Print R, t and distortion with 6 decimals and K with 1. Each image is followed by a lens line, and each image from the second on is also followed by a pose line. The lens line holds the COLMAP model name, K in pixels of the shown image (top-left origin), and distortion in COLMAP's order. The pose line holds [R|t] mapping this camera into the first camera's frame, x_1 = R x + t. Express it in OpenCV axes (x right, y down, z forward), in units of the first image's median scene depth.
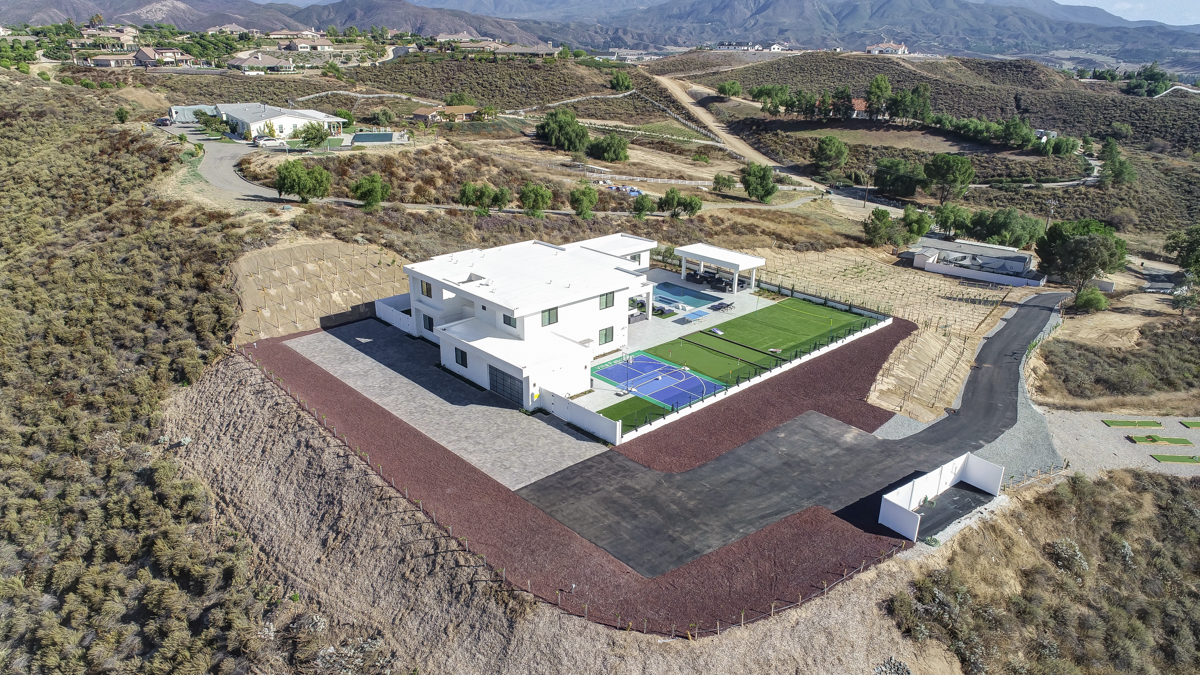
lens RADIAL K [[796.8, 0, 596.8], [0, 796.8, 339.5], [0, 0, 1]] dist [-0.005597, -0.001394]
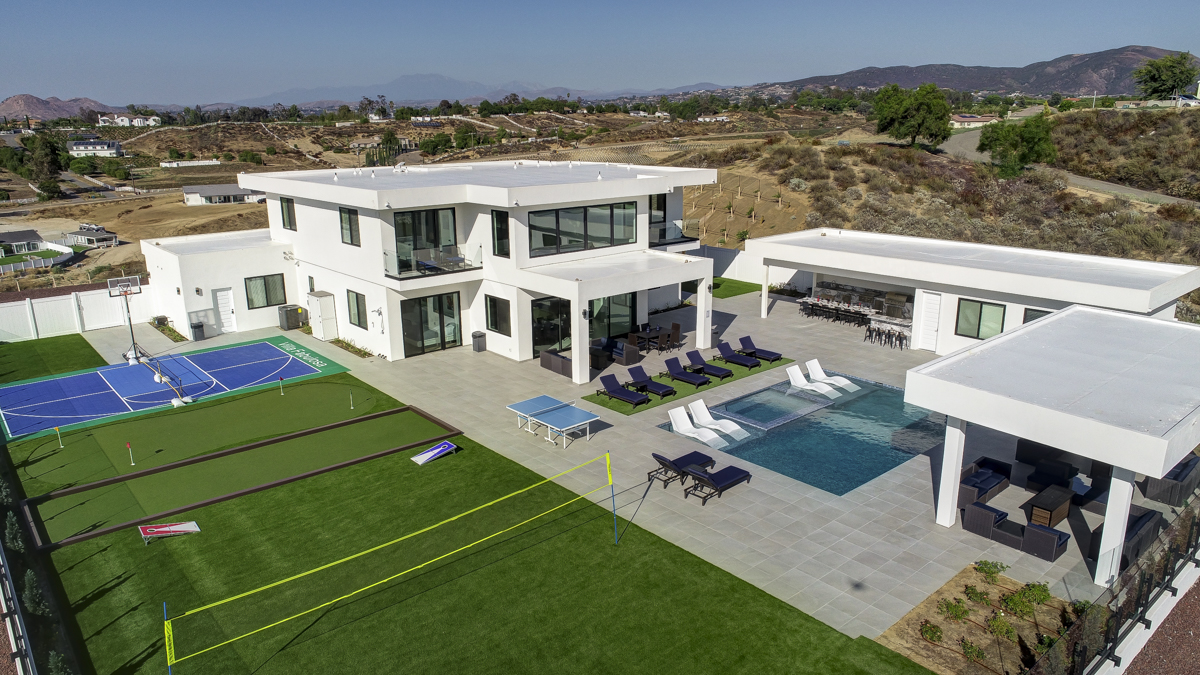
lens RADIAL K [[796.8, 0, 596.8], [0, 796.8, 339.5], [0, 0, 1]] dist [-0.005597, -0.001394]
pose [[-0.037399, 0.252122, -0.966972, 0.403179], [-0.346429, 0.904371, 0.249198, -0.134109], [0.937330, 0.344307, 0.053520, 0.999675]]
